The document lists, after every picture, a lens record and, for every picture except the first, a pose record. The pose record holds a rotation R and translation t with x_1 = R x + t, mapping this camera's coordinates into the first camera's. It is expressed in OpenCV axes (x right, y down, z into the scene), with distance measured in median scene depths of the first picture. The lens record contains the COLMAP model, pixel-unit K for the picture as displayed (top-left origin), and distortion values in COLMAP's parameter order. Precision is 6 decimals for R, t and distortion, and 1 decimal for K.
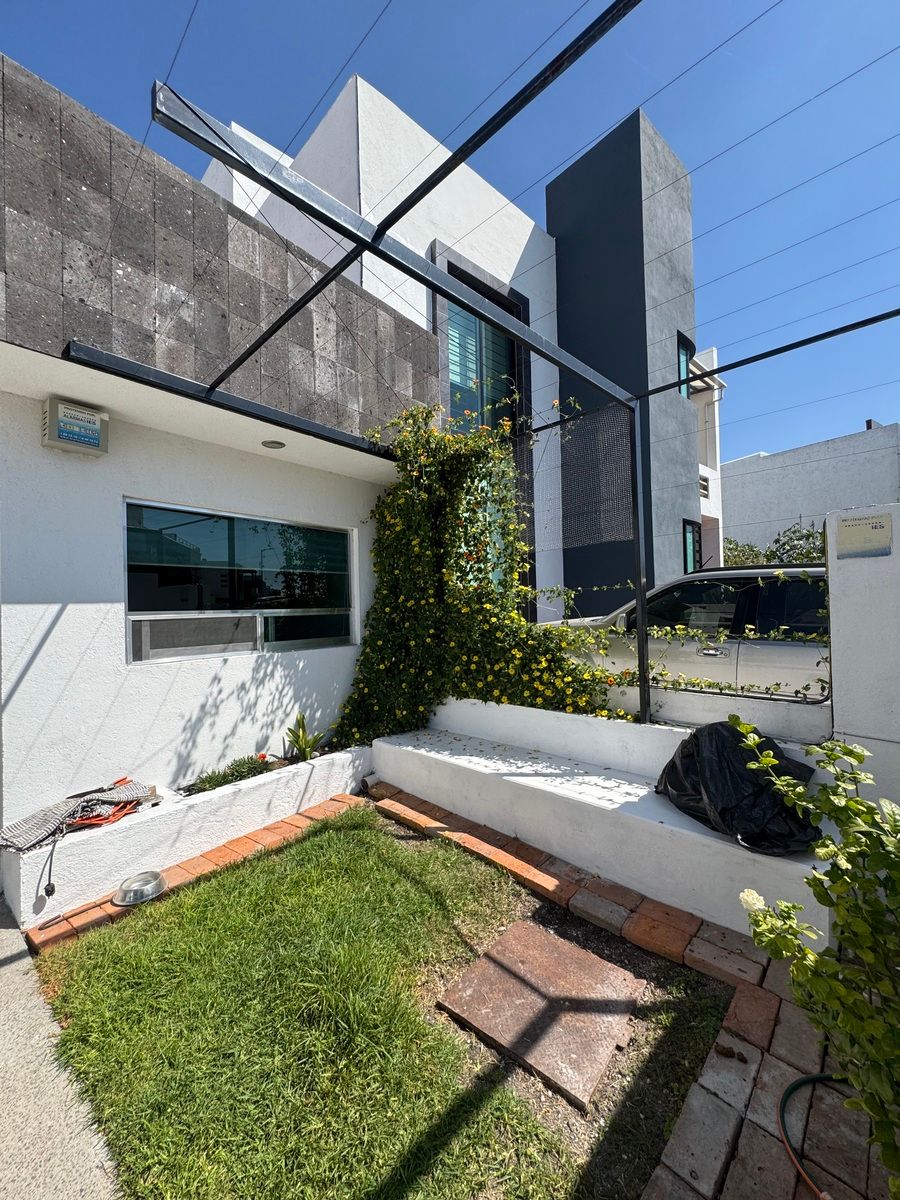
lens RADIAL K [[478.9, 0, 444.3], [0, 478.9, 602.6], [0, 0, 1]] dist [-0.002786, 0.000156]
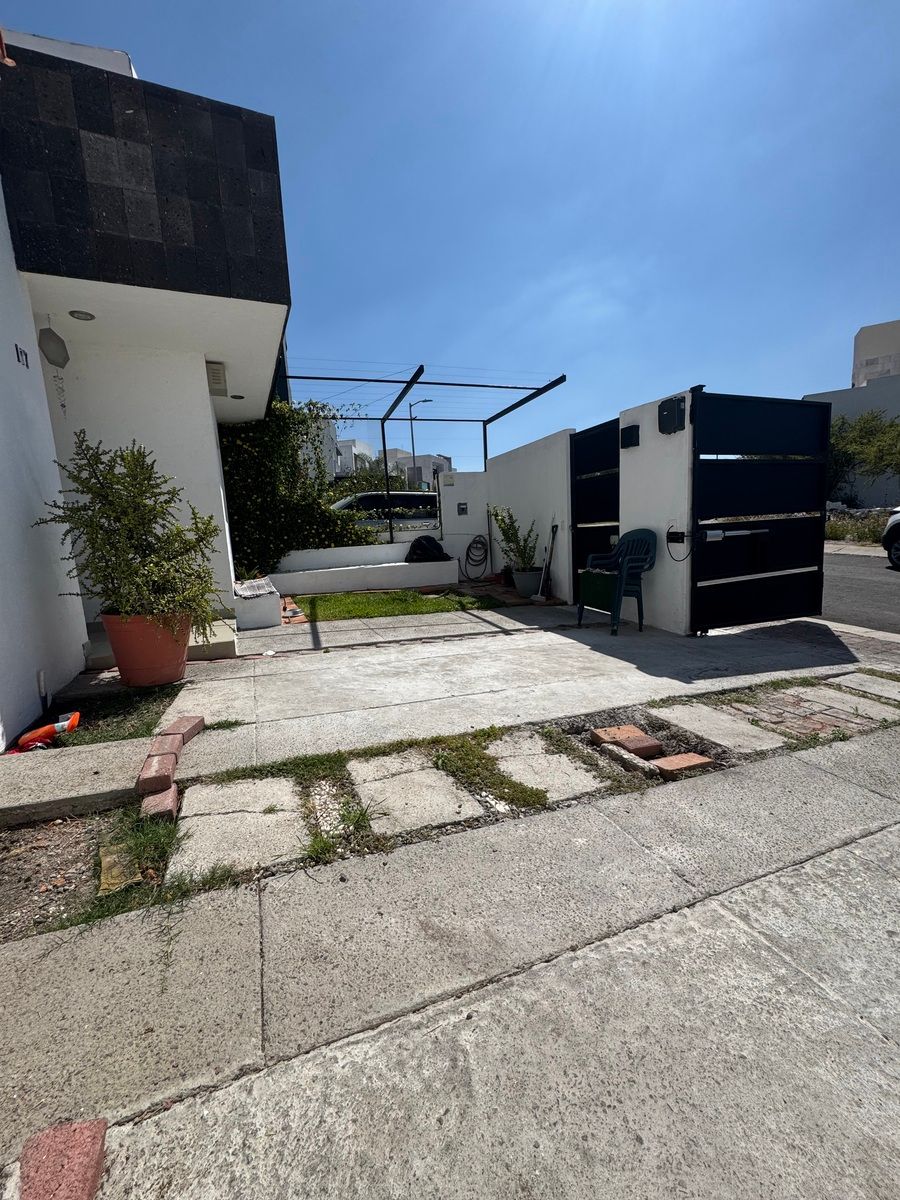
lens RADIAL K [[478.9, 0, 460.2], [0, 478.9, 599.6], [0, 0, 1]] dist [-0.002786, 0.000156]
pose [[0.436812, -0.129046, 0.890248, -1.515871], [0.033445, 0.991302, 0.127284, 0.183984], [-0.898931, -0.025825, 0.437329, -0.450392]]
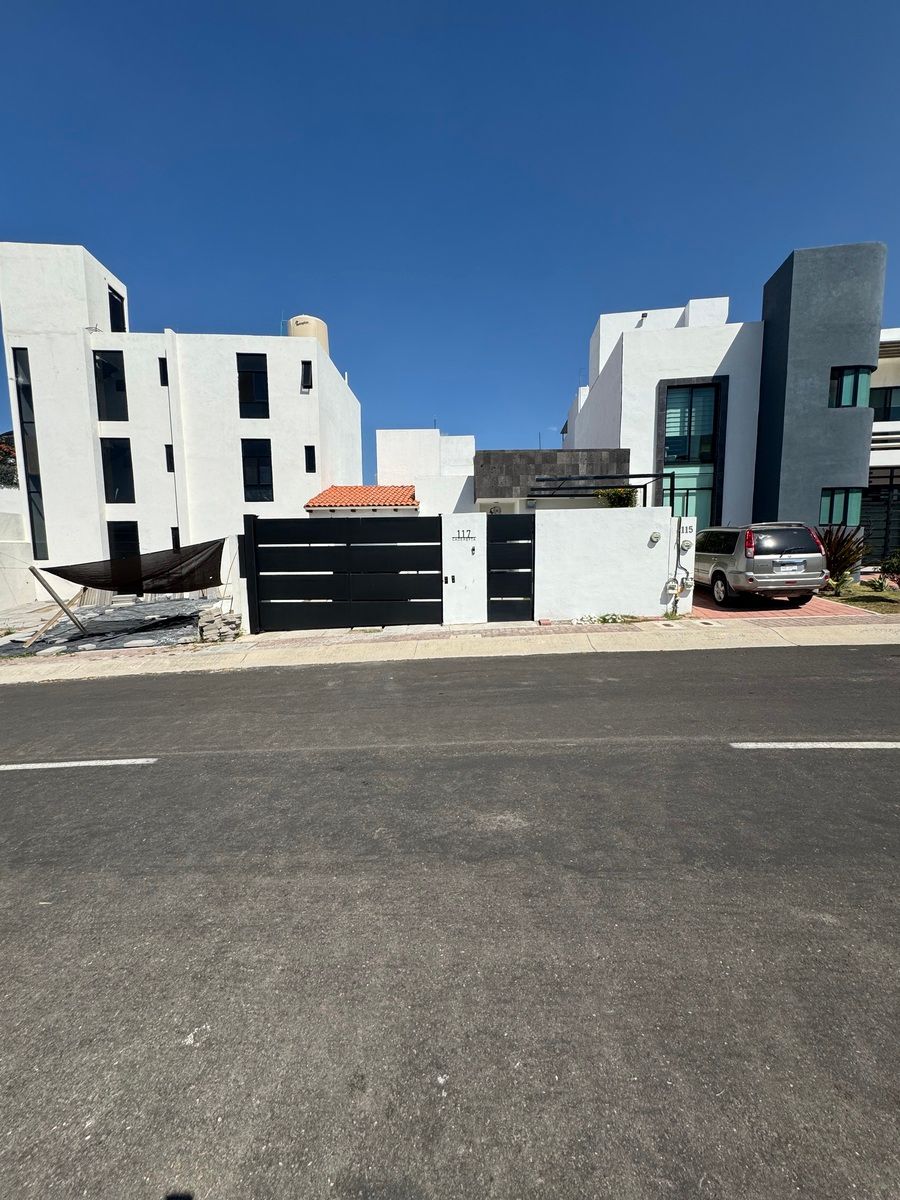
lens RADIAL K [[478.9, 0, 452.3], [0, 478.9, 603.2], [0, 0, 1]] dist [-0.002786, 0.000156]
pose [[0.639527, 0.105539, -0.761489, 1.923762], [0.005820, 0.989839, 0.142075, -0.044212], [0.768746, -0.095292, 0.632415, -2.113651]]
